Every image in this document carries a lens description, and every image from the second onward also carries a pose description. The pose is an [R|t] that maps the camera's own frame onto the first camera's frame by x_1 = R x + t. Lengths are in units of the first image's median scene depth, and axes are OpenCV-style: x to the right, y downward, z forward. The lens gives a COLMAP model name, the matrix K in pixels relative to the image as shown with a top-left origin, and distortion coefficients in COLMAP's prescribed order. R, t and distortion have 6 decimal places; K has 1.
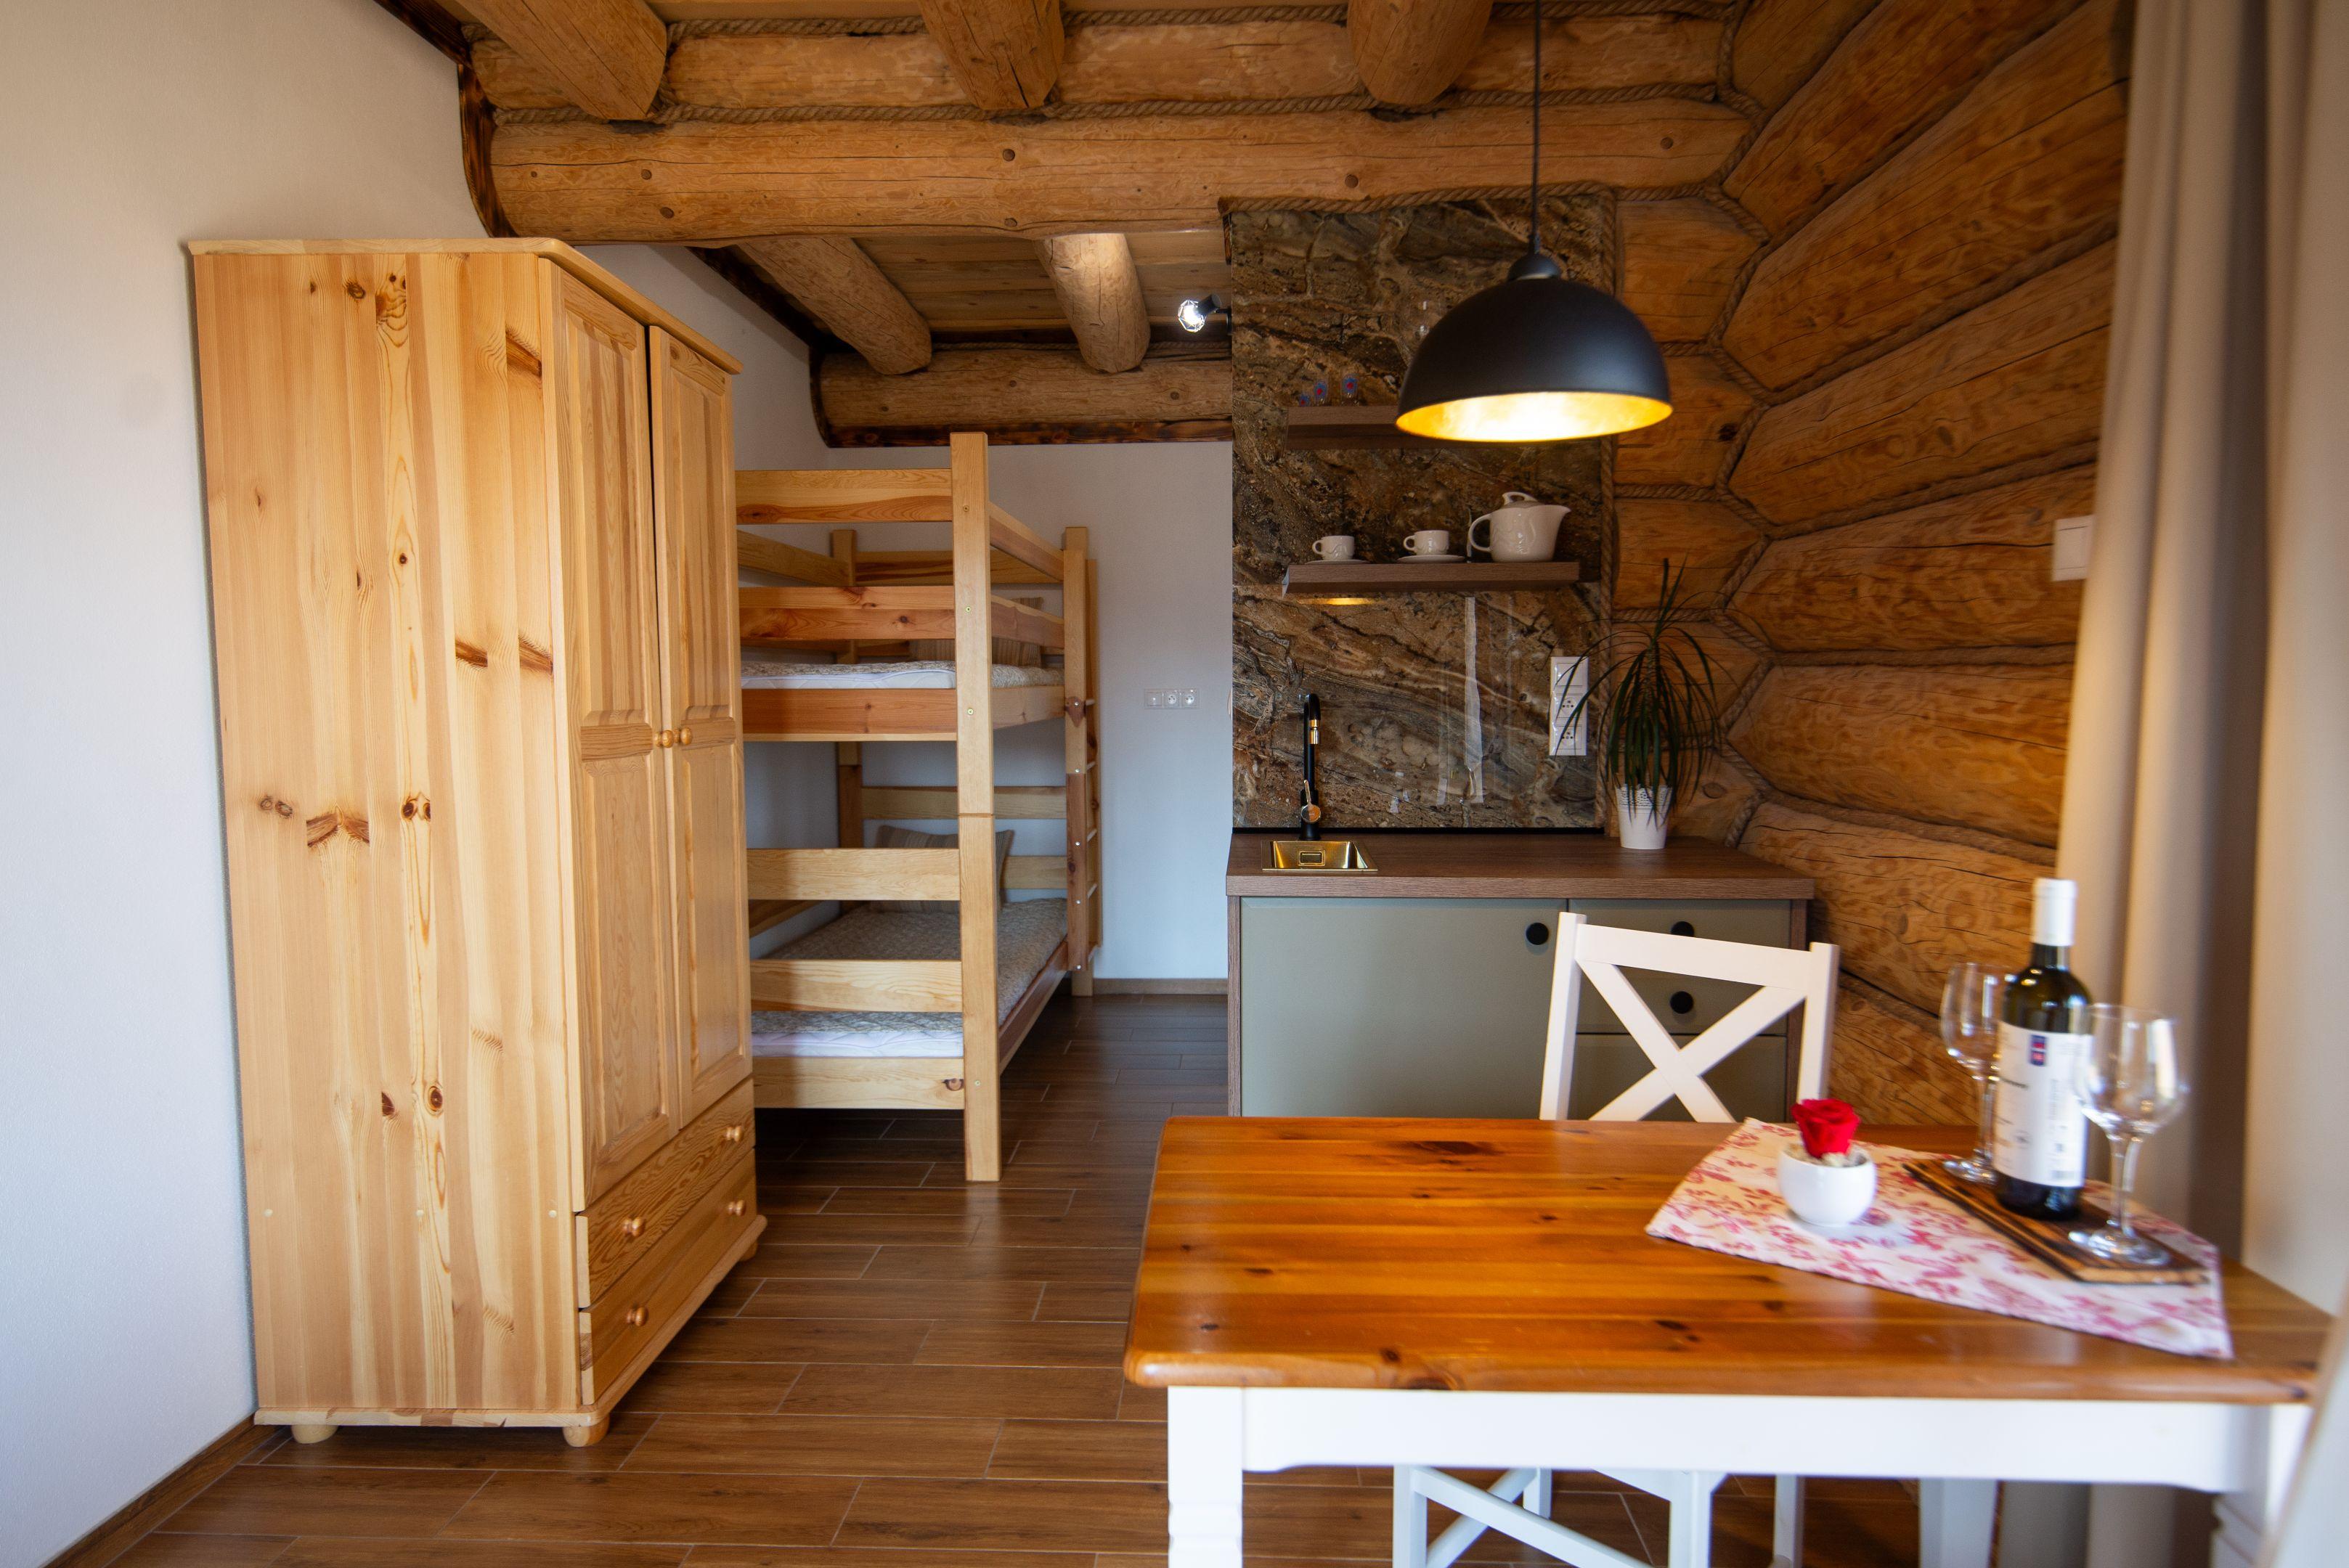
lens RADIAL K [[1276.3, 0, 1180.8], [0, 1276.3, 794.4], [0, 0, 1]] dist [0.003091, -0.000668]
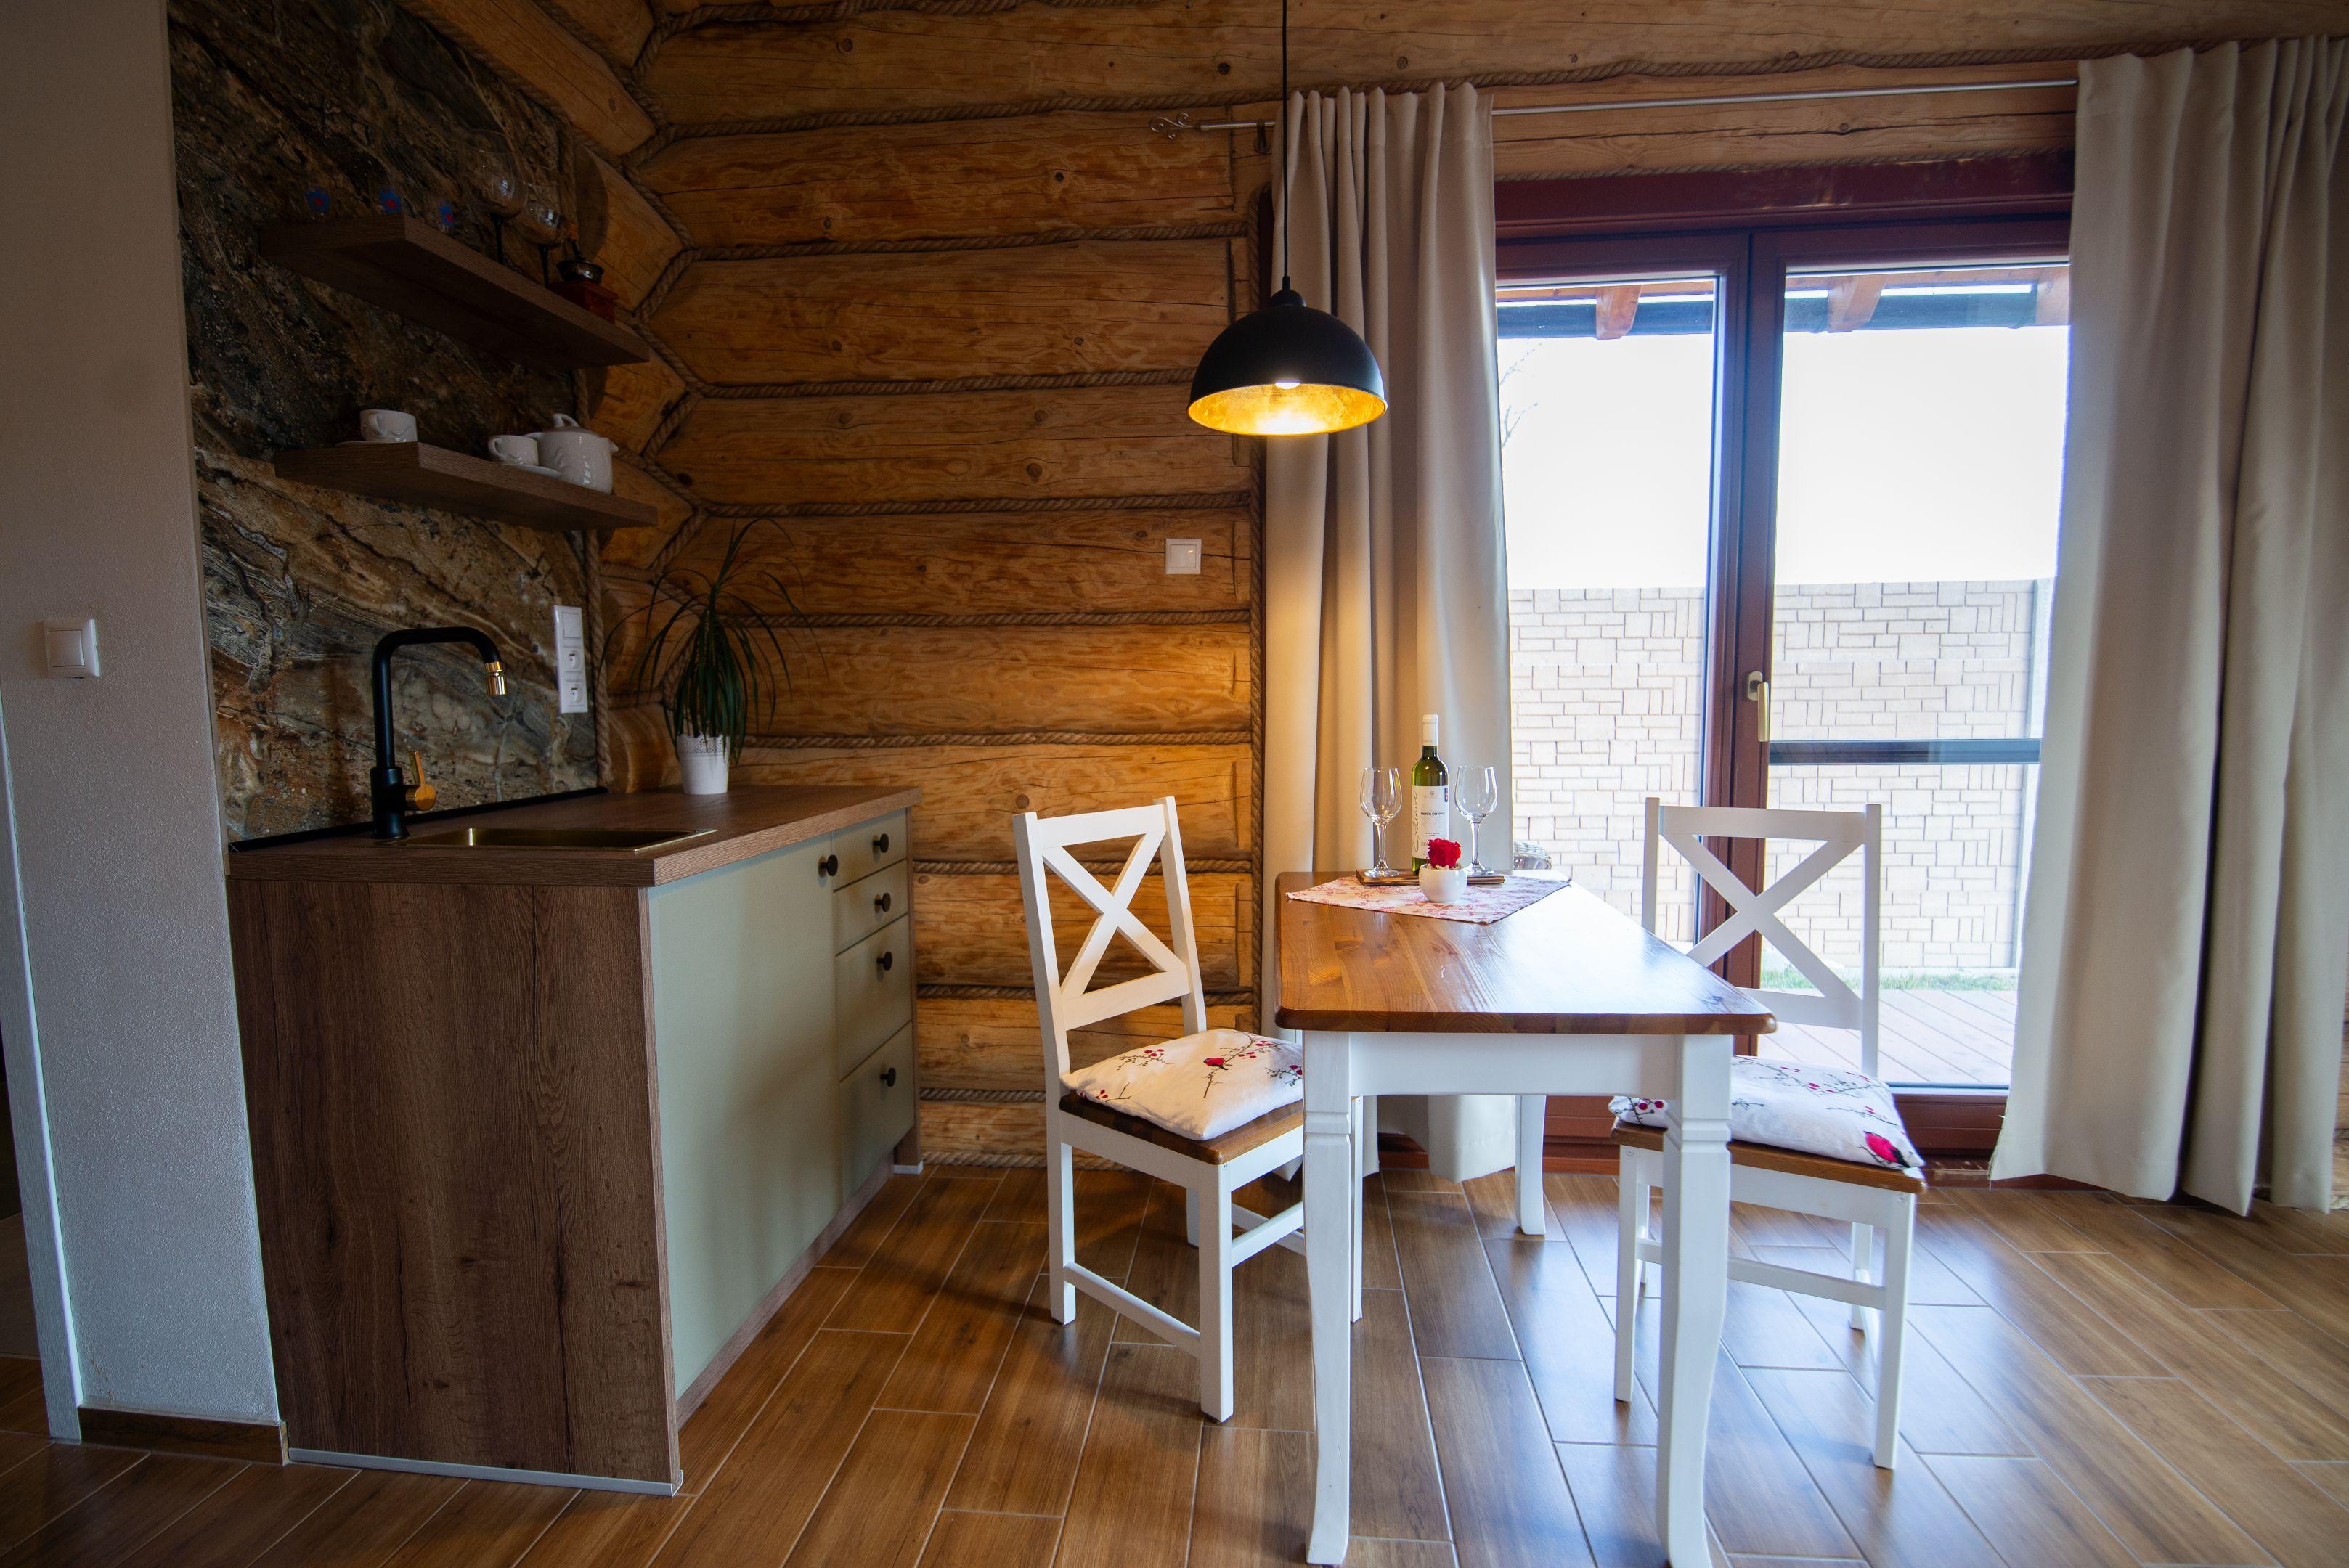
lens RADIAL K [[1040.2, 0, 1167.0], [0, 1040.2, 776.7], [0, 0, 1]] dist [-0.001454, -0.009345]
pose [[0.087603, -0.085194, 0.992506, -0.419478], [0.094294, 0.992572, 0.076877, -0.001580], [-0.991683, 0.086853, 0.094985, 0.504937]]
